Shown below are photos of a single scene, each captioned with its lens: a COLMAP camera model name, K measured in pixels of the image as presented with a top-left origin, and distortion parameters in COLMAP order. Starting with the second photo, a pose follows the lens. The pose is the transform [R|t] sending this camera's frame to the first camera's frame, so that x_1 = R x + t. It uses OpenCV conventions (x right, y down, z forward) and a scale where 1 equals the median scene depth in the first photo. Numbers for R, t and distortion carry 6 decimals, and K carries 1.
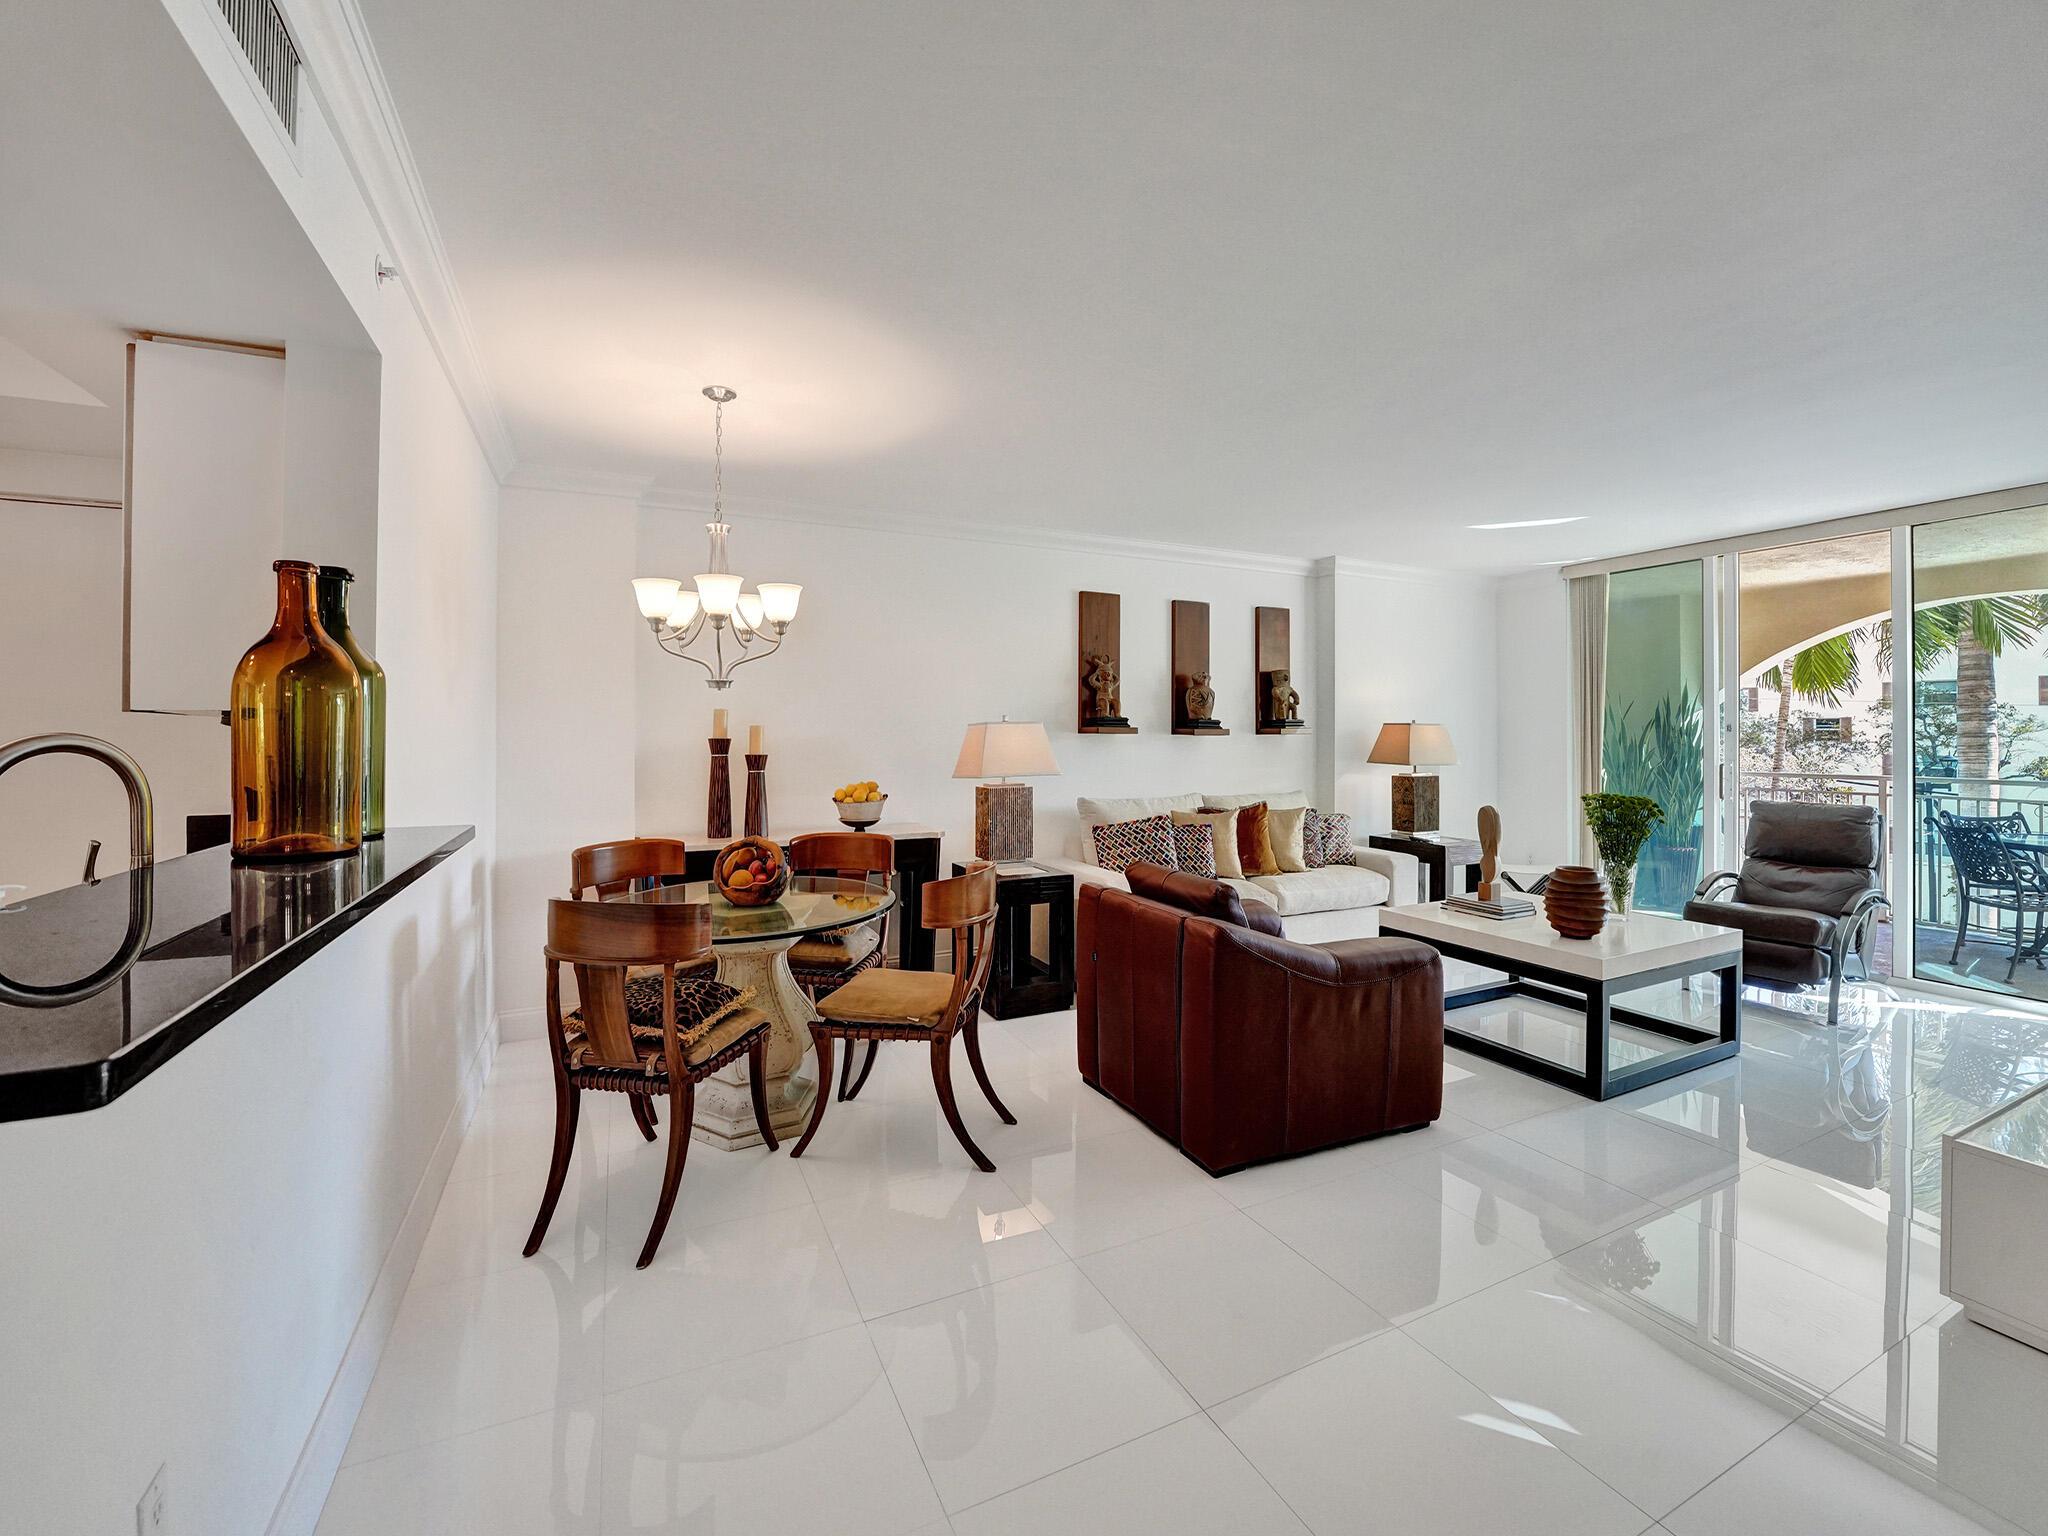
lens RADIAL K [[845.7, 0, 1018.6], [0, 845.7, 732.7], [0, 0, 1]] dist [0.001485, 0.000208]
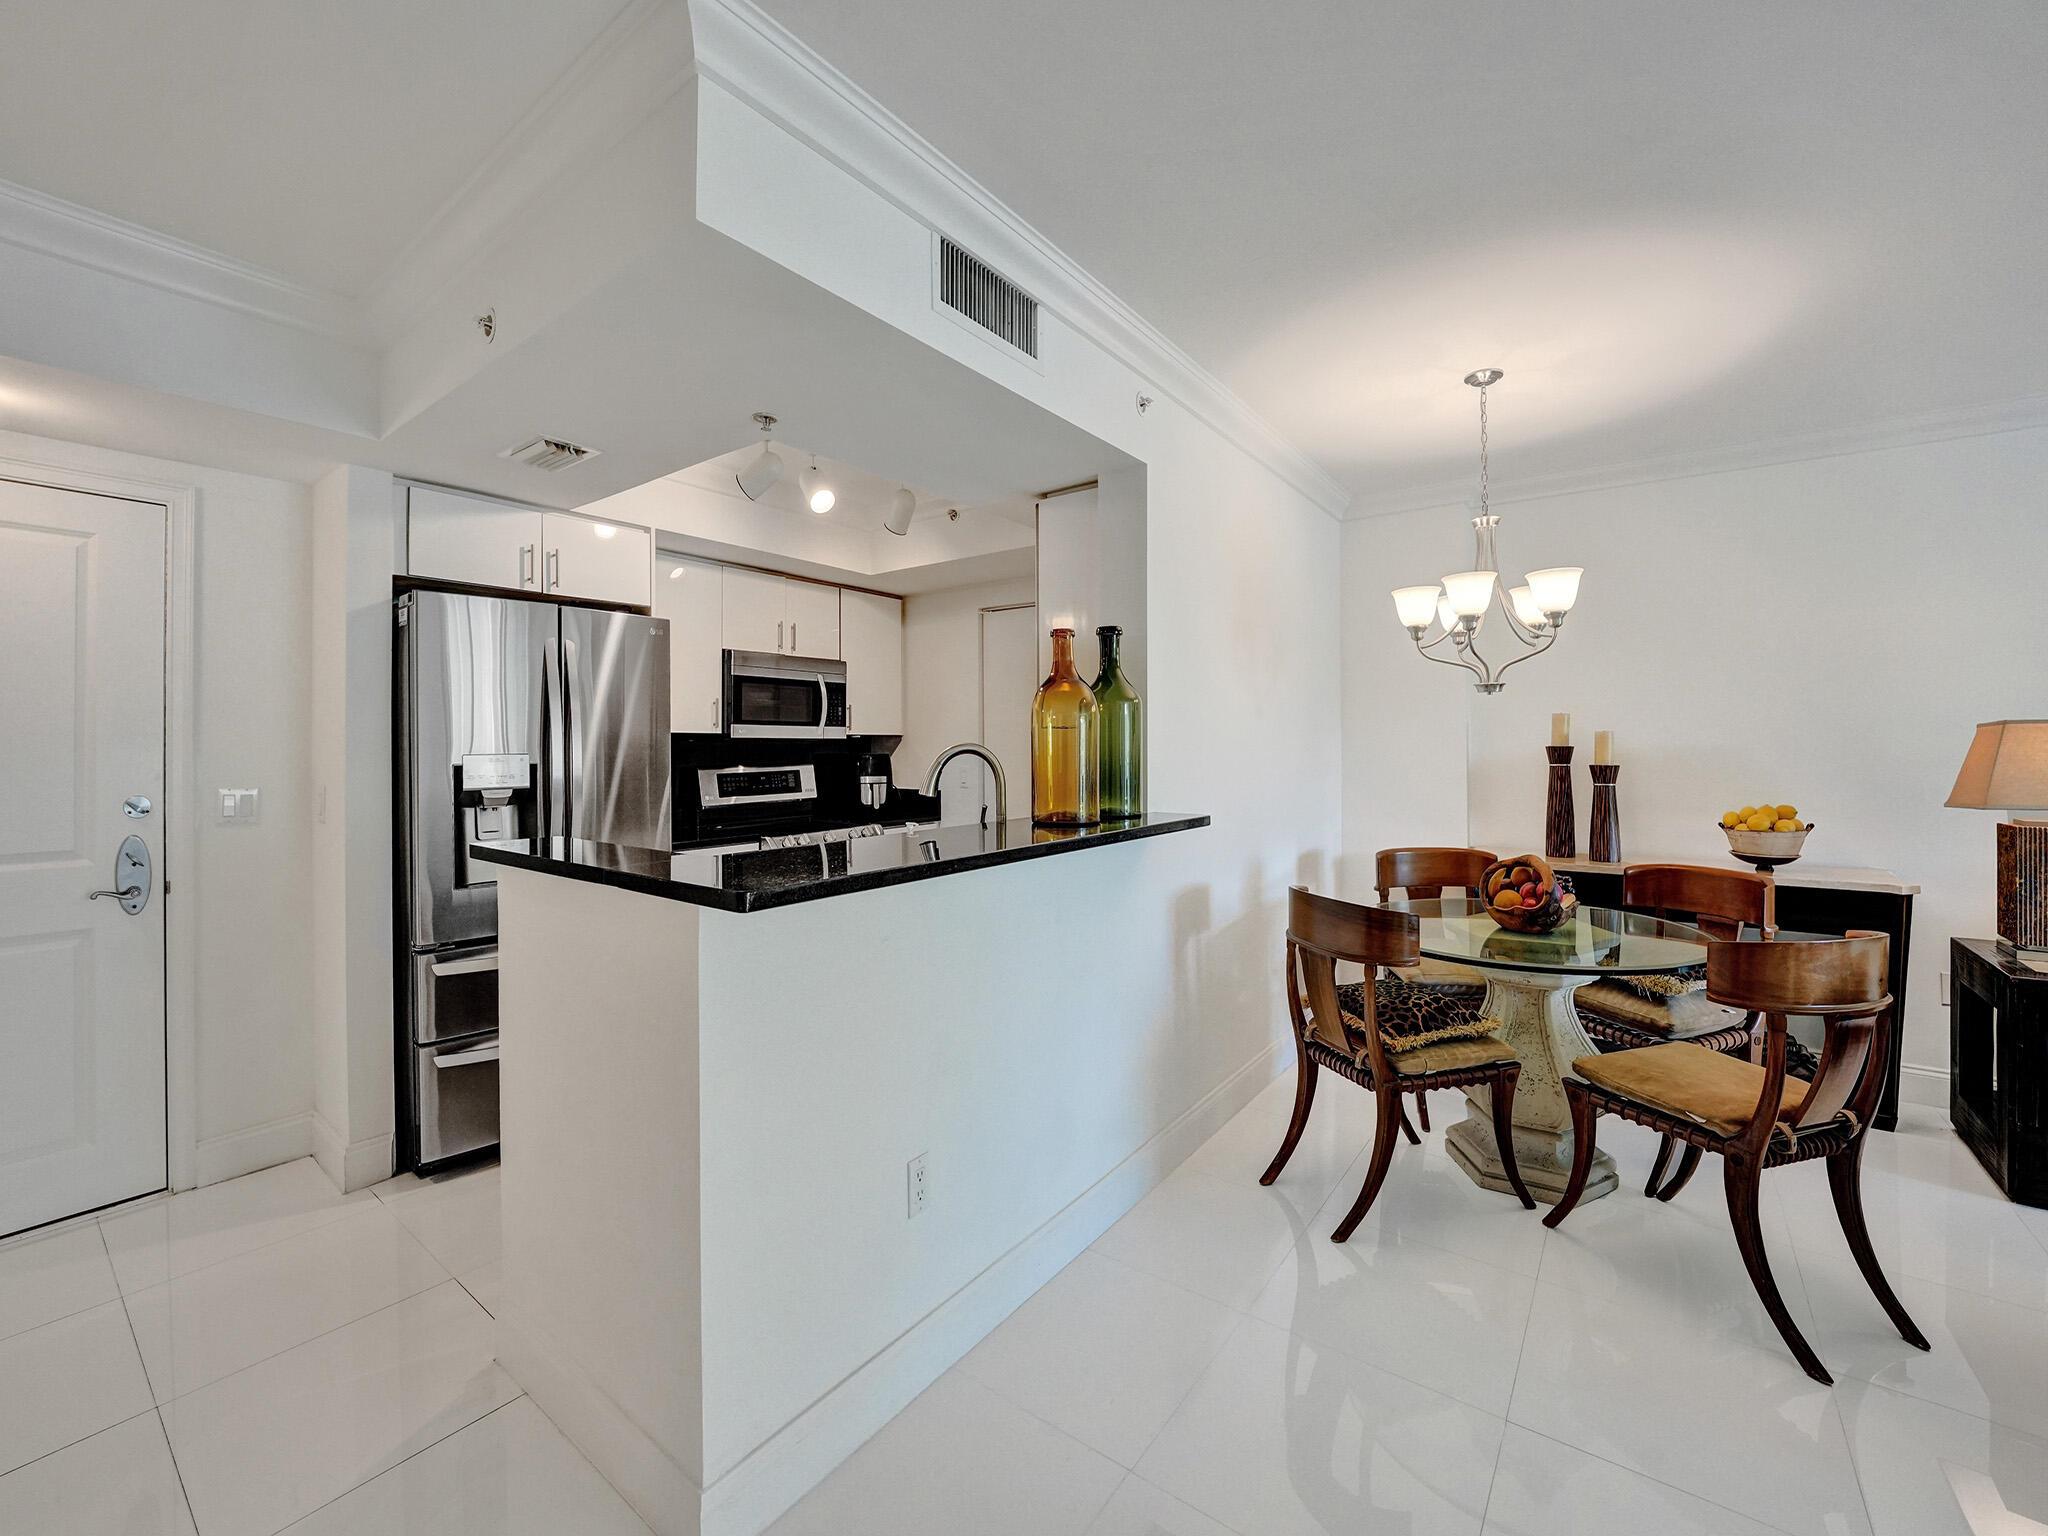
lens RADIAL K [[836.4, 0, 1021.4], [0, 836.4, 745.3], [0, 0, 1]] dist [-0.003940, -0.000344]
pose [[0.505821, 0.000331, -0.862639, 0.190124], [0.004888, 0.999983, 0.003250, 0.000170], [0.862625, -0.005860, 0.505810, 0.092491]]
